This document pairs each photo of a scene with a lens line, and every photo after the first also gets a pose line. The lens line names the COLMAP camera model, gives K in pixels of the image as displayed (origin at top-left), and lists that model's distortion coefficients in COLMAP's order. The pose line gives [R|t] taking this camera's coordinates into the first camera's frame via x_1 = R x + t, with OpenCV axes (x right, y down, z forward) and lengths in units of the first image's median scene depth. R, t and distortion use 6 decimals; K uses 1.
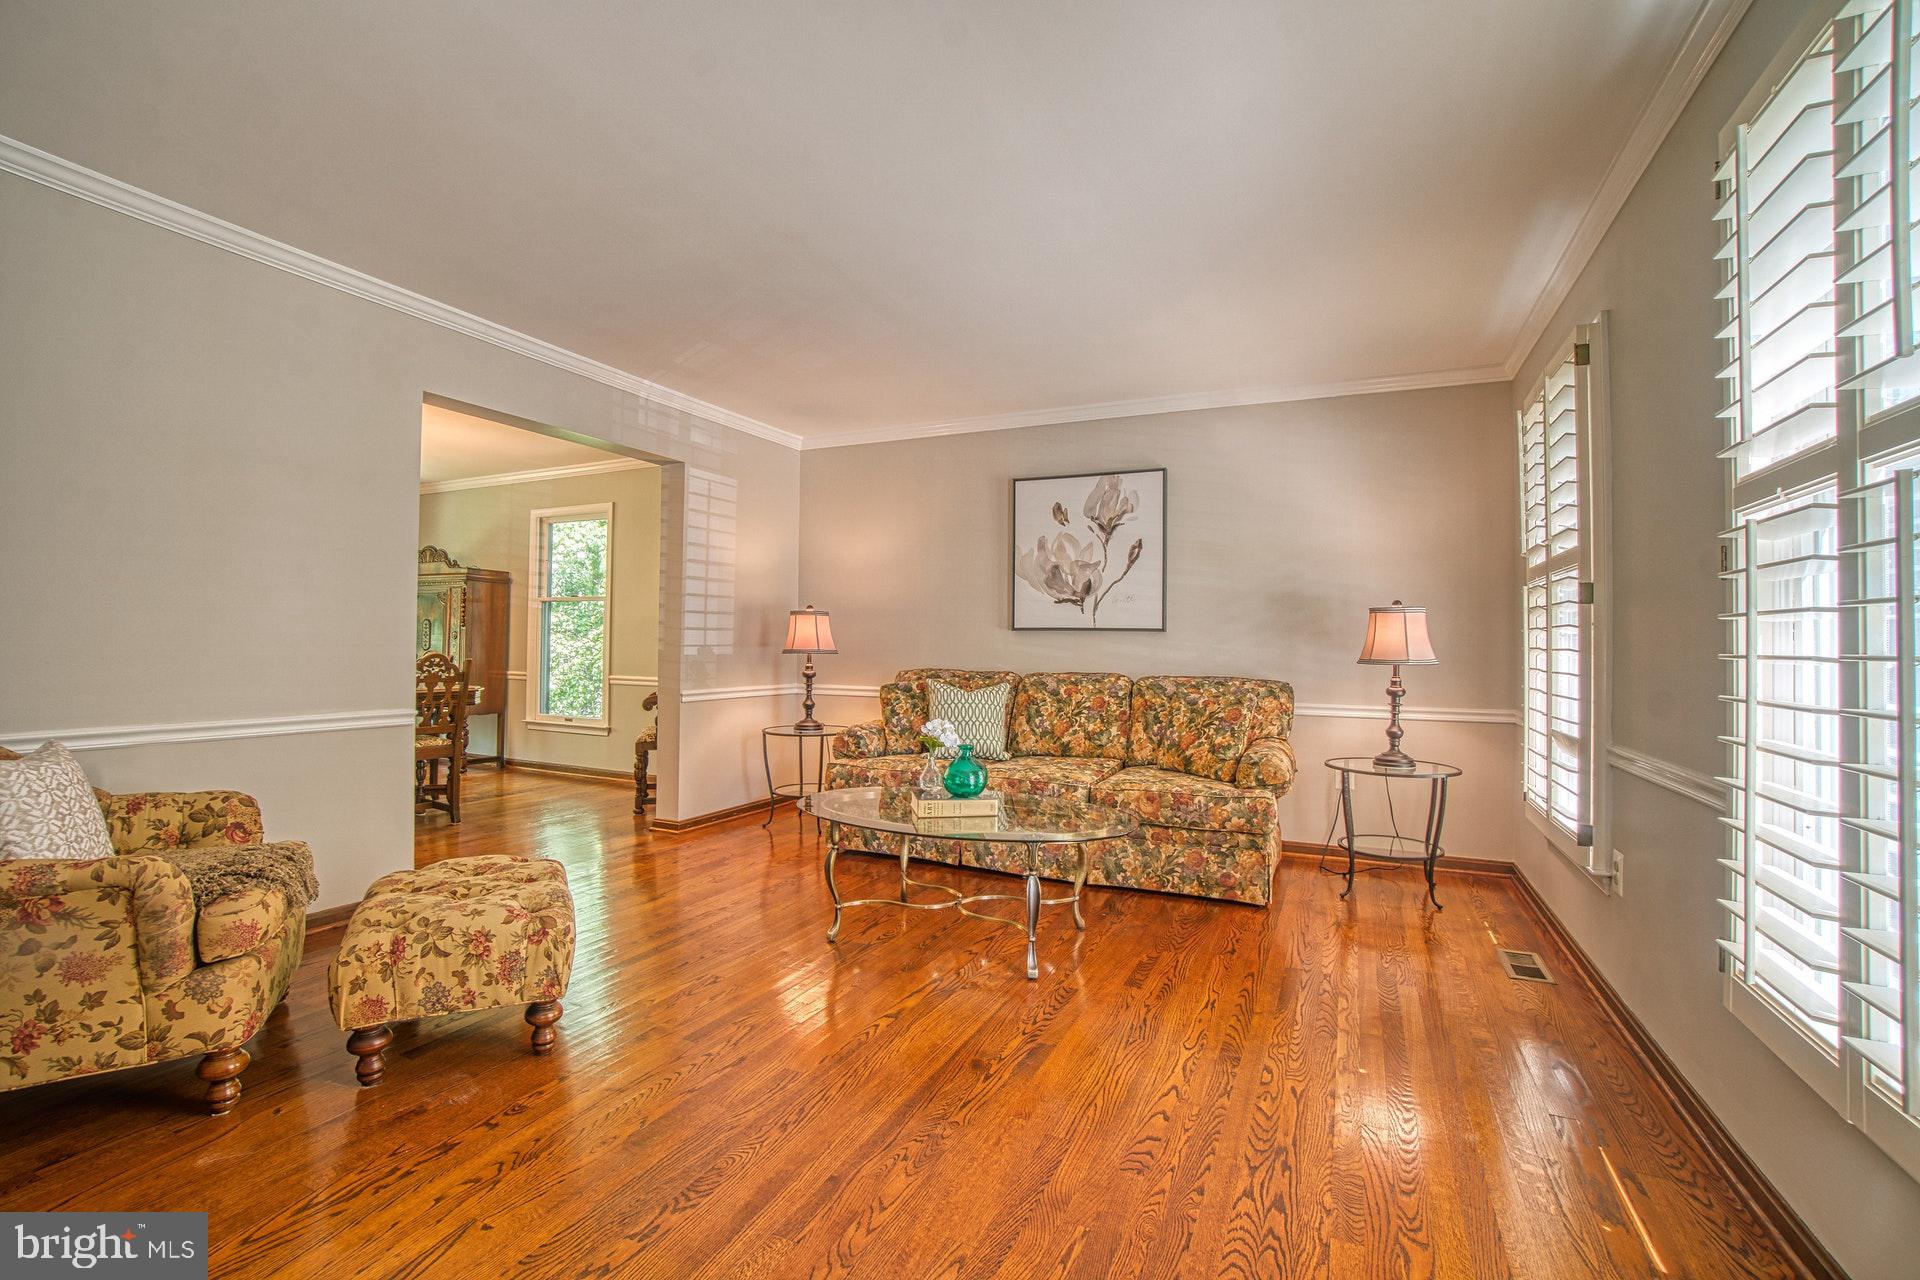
lens RADIAL K [[847.3, 0, 948.2], [0, 847.3, 631.4], [0, 0, 1]] dist [-0.048856, 0.000009]
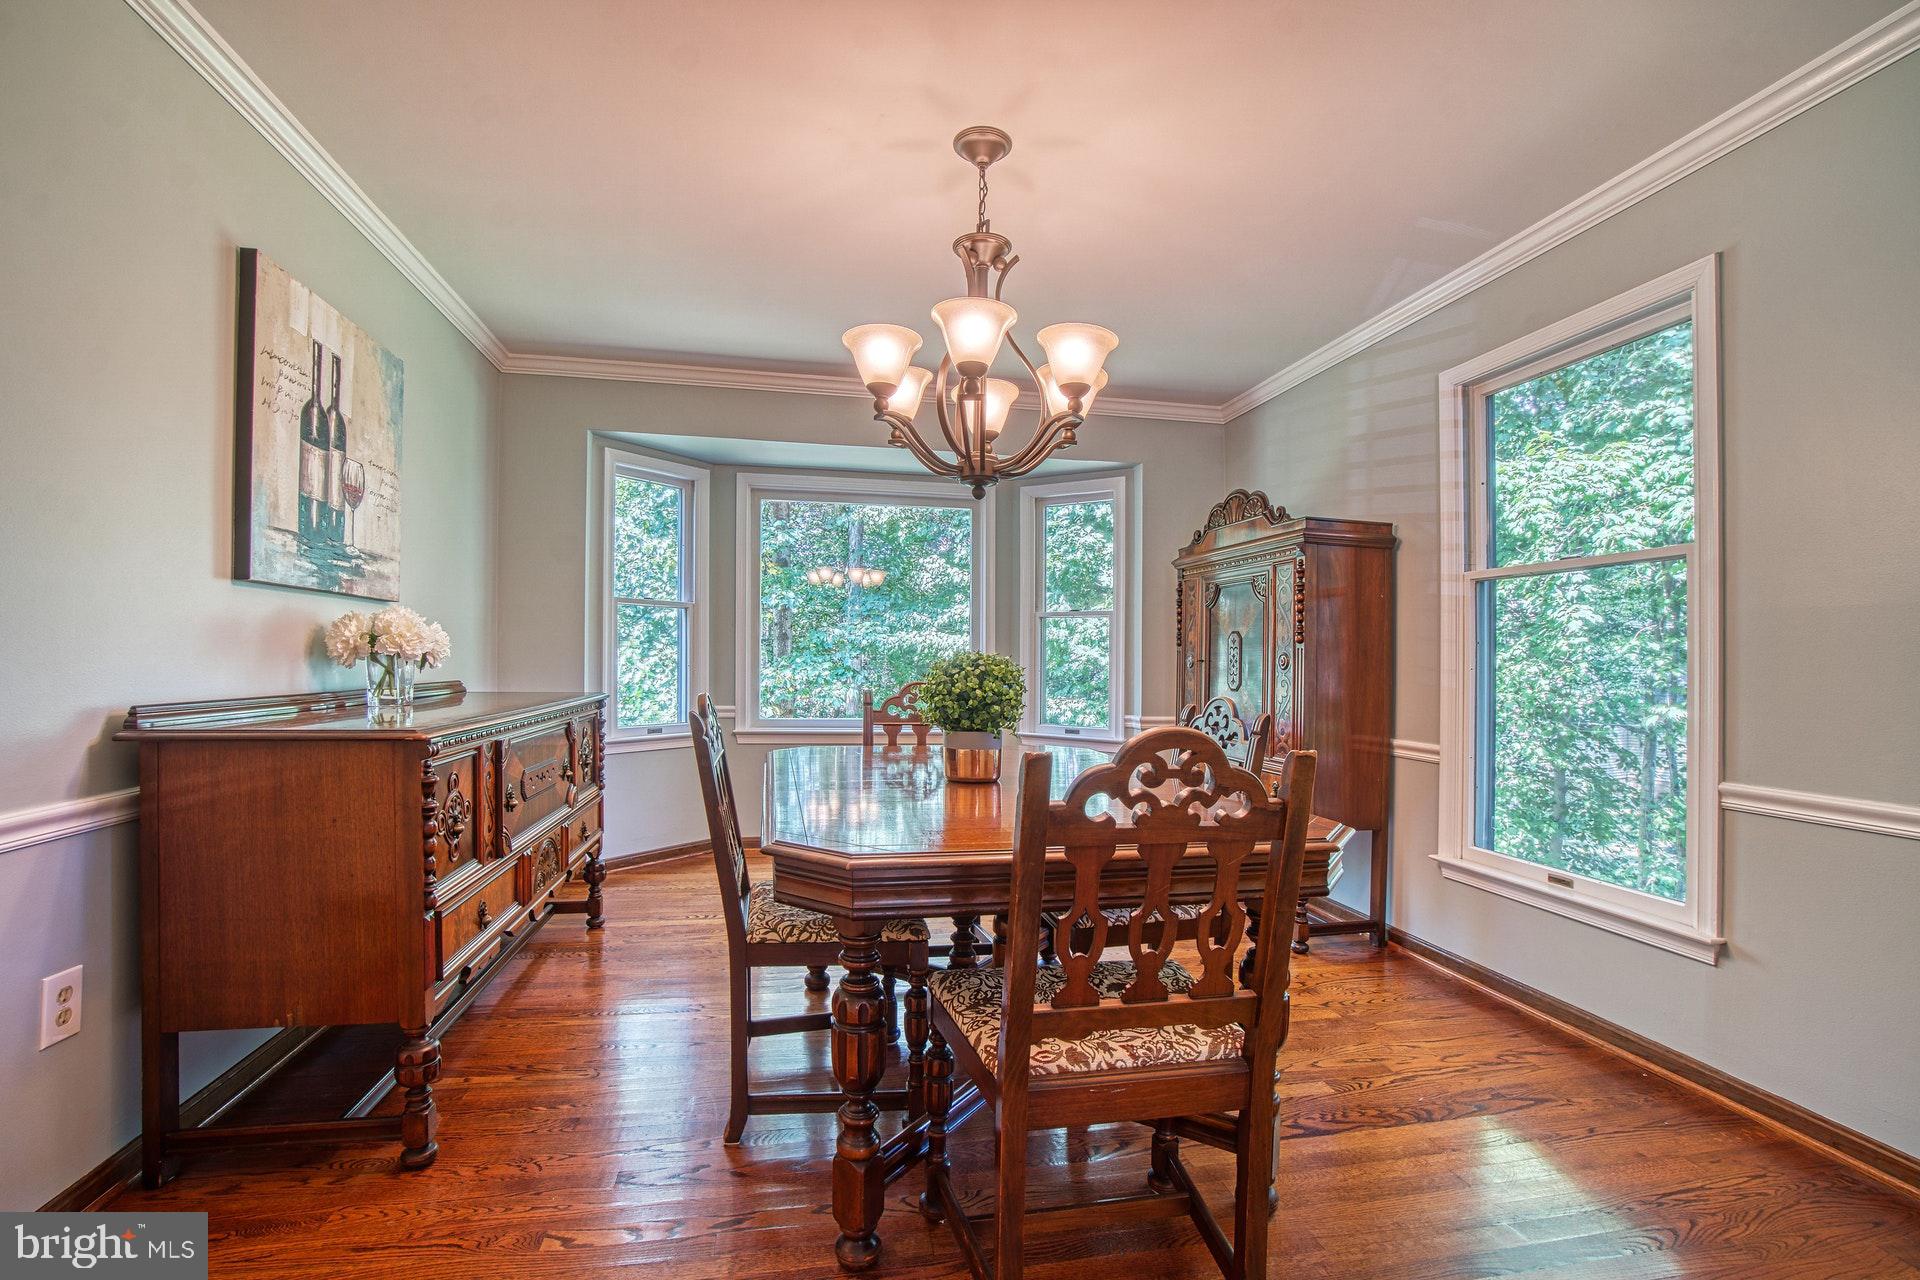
lens RADIAL K [[847.3, 0, 948.2], [0, 847.3, 631.4], [0, 0, 1]] dist [-0.048856, 0.000009]
pose [[0.591759, -0.030368, -0.805543, -0.382444], [0.002164, 0.999346, -0.036084, 0.005445], [0.806112, 0.019610, 0.591438, 0.673664]]
